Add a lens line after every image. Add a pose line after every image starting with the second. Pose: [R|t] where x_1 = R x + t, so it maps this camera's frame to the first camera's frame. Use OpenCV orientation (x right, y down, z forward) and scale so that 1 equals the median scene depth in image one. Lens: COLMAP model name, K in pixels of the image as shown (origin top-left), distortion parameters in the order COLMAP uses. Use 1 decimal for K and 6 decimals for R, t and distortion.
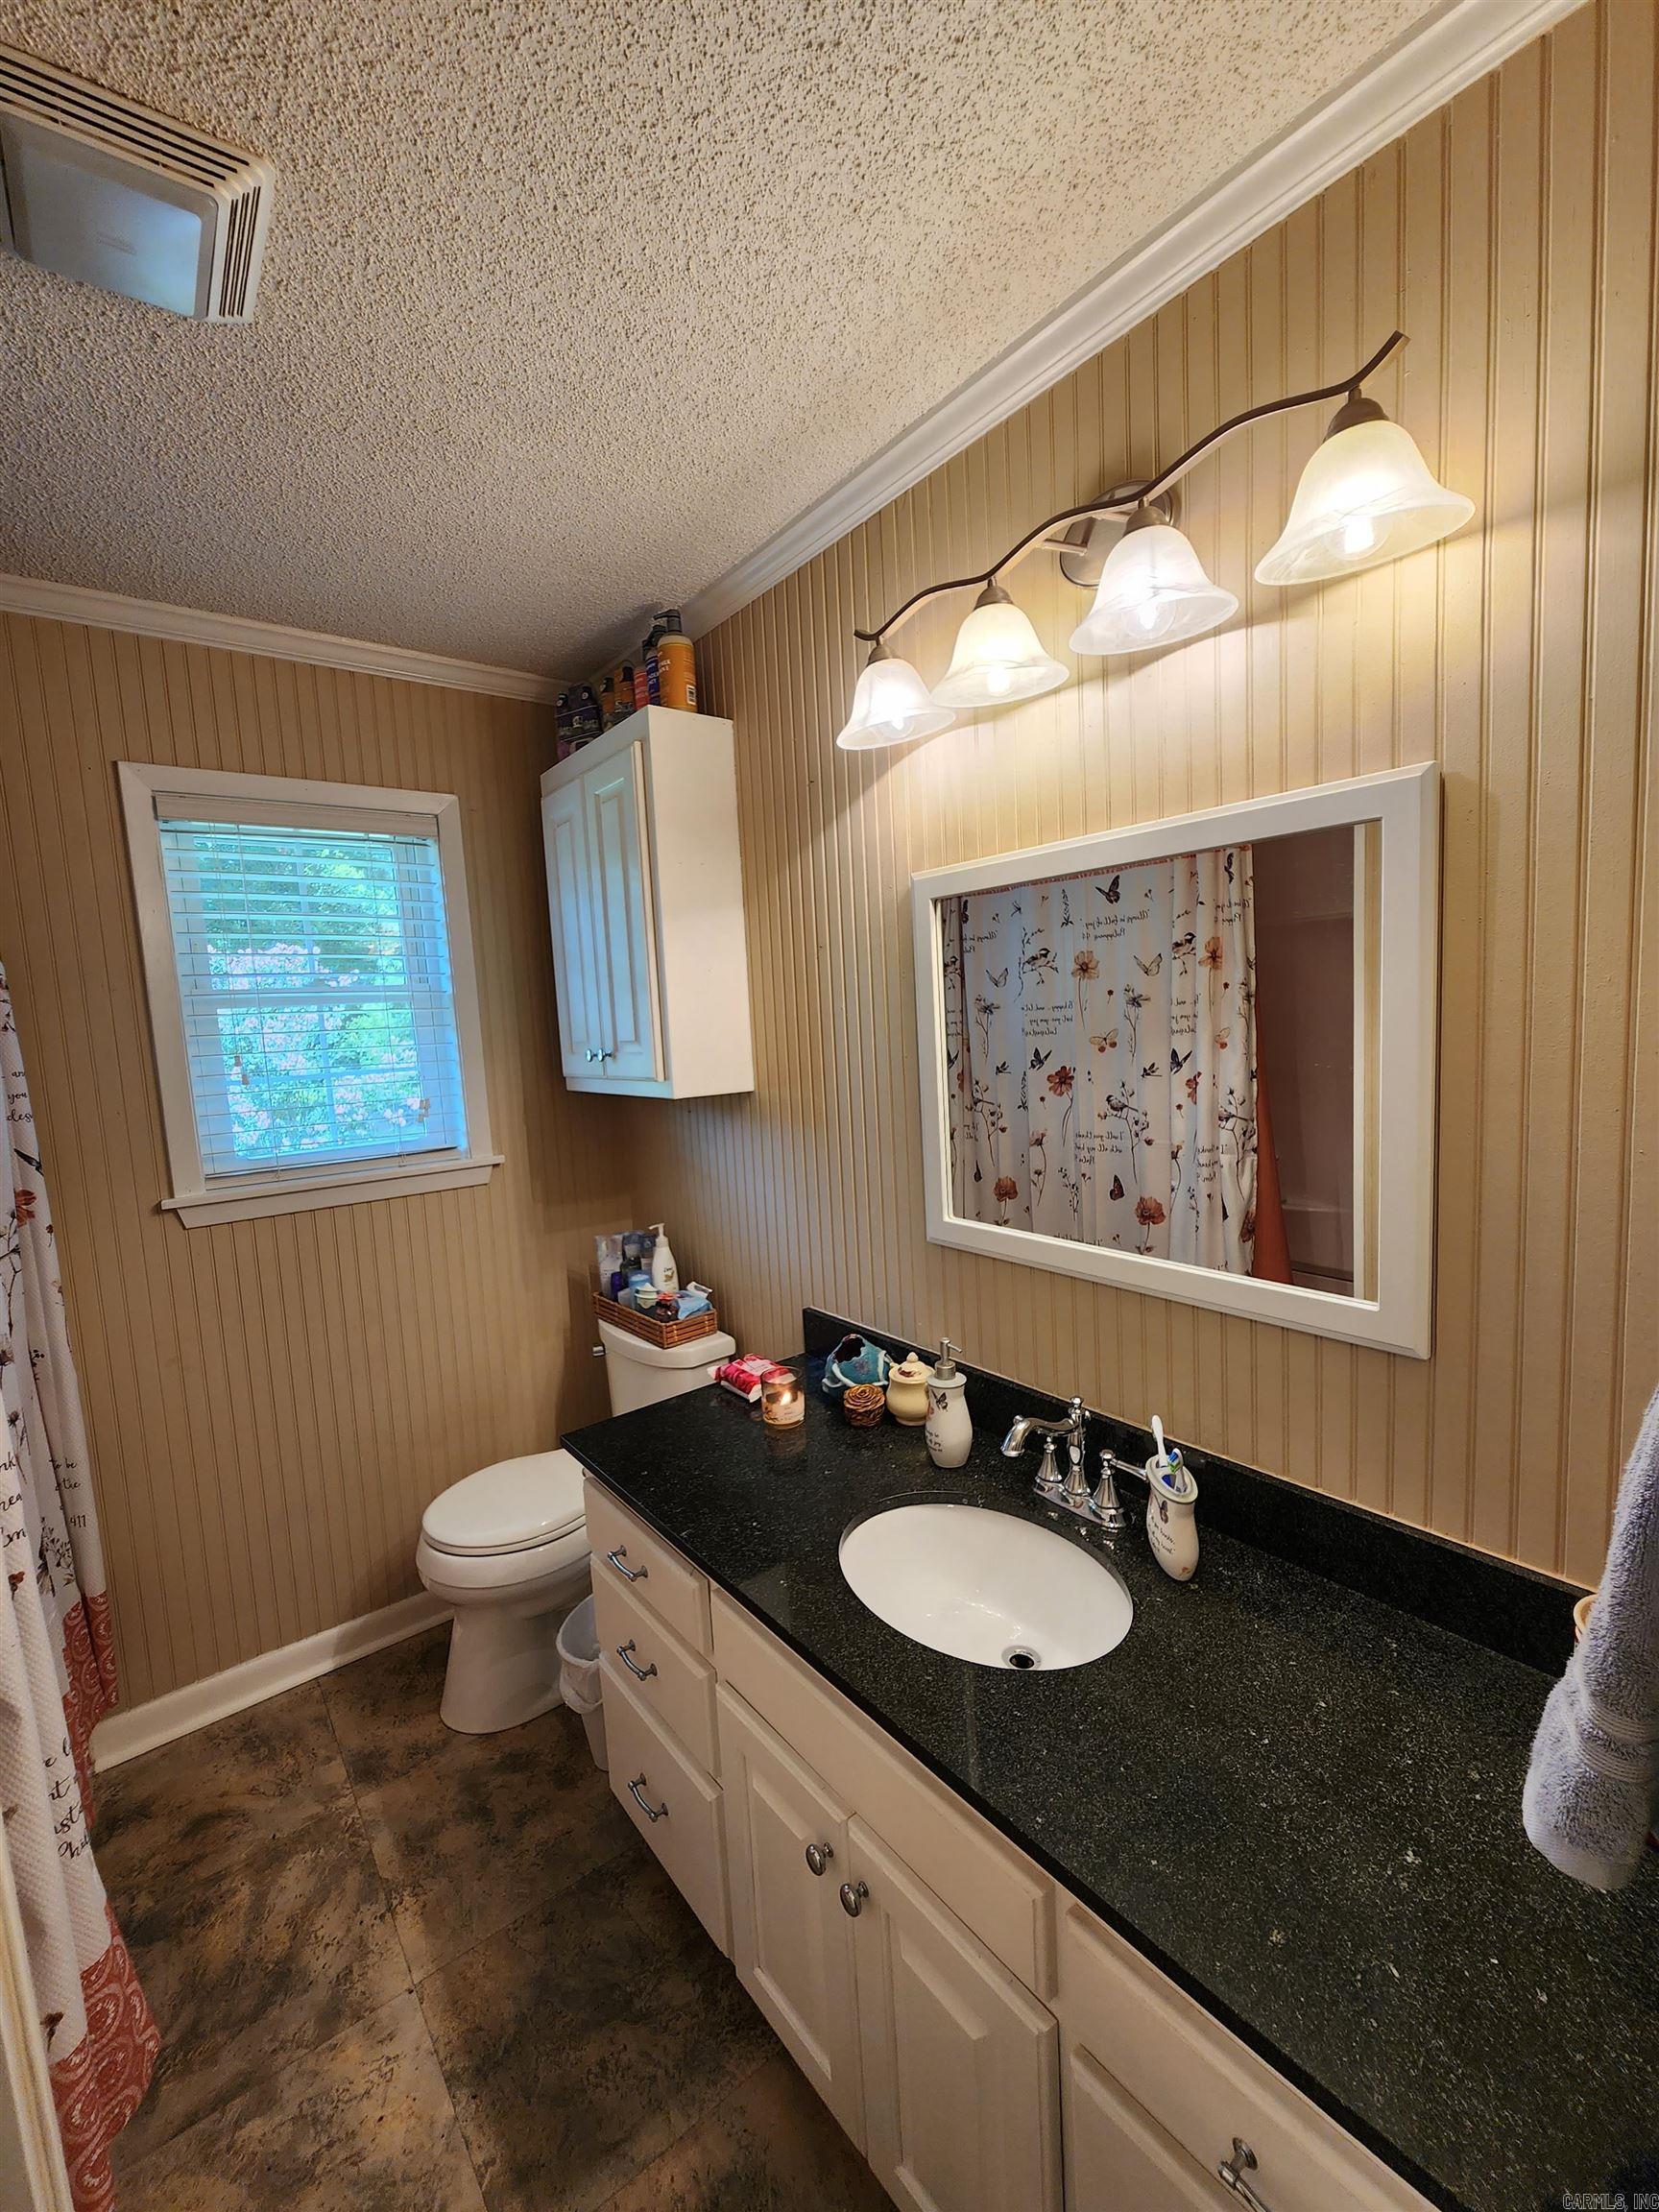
lens RADIAL K [[910.7, 0, 834.6], [0, 910.7, 1105.5], [0, 0, 1]] dist [0.000906, -0.001883]
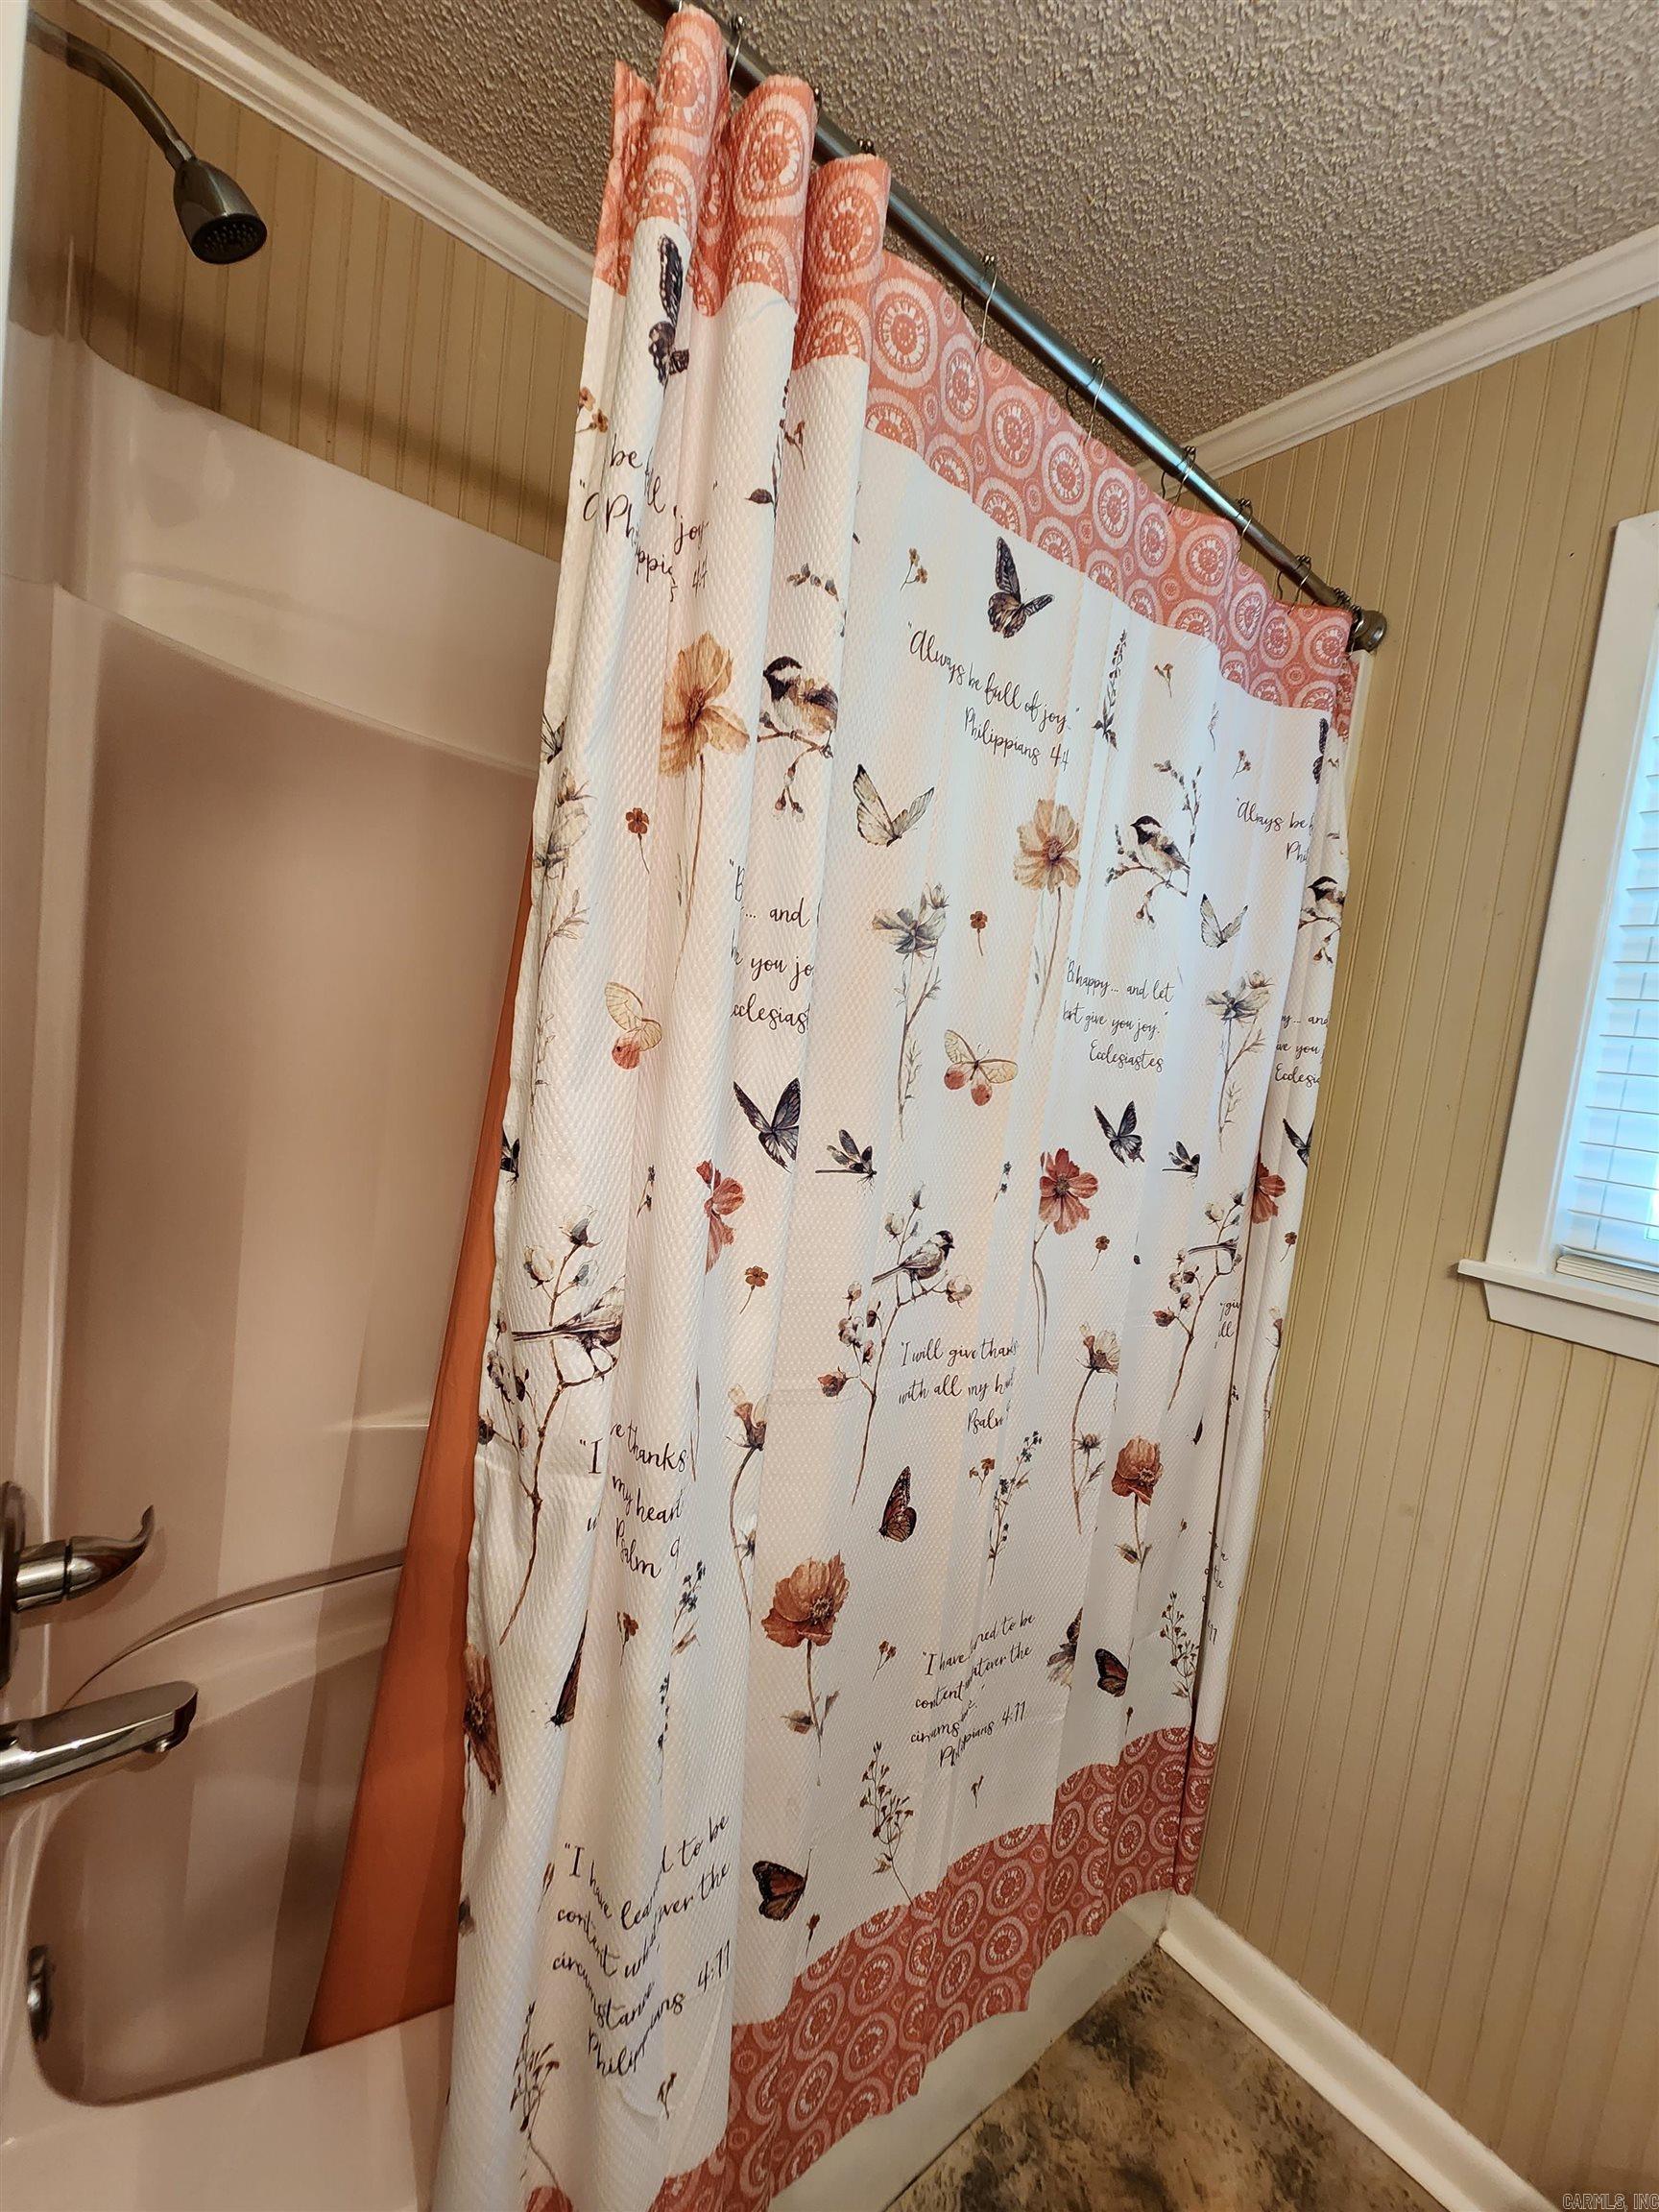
lens RADIAL K [[910.7, 0, 826.4], [0, 910.7, 1106.4], [0, 0, 1]] dist [0.000906, -0.001883]
pose [[0.006649, 0.134428, -0.990901, -0.150362], [-0.218150, 0.967251, 0.129755, 0.019687], [0.975893, 0.215302, 0.035757, 0.530602]]
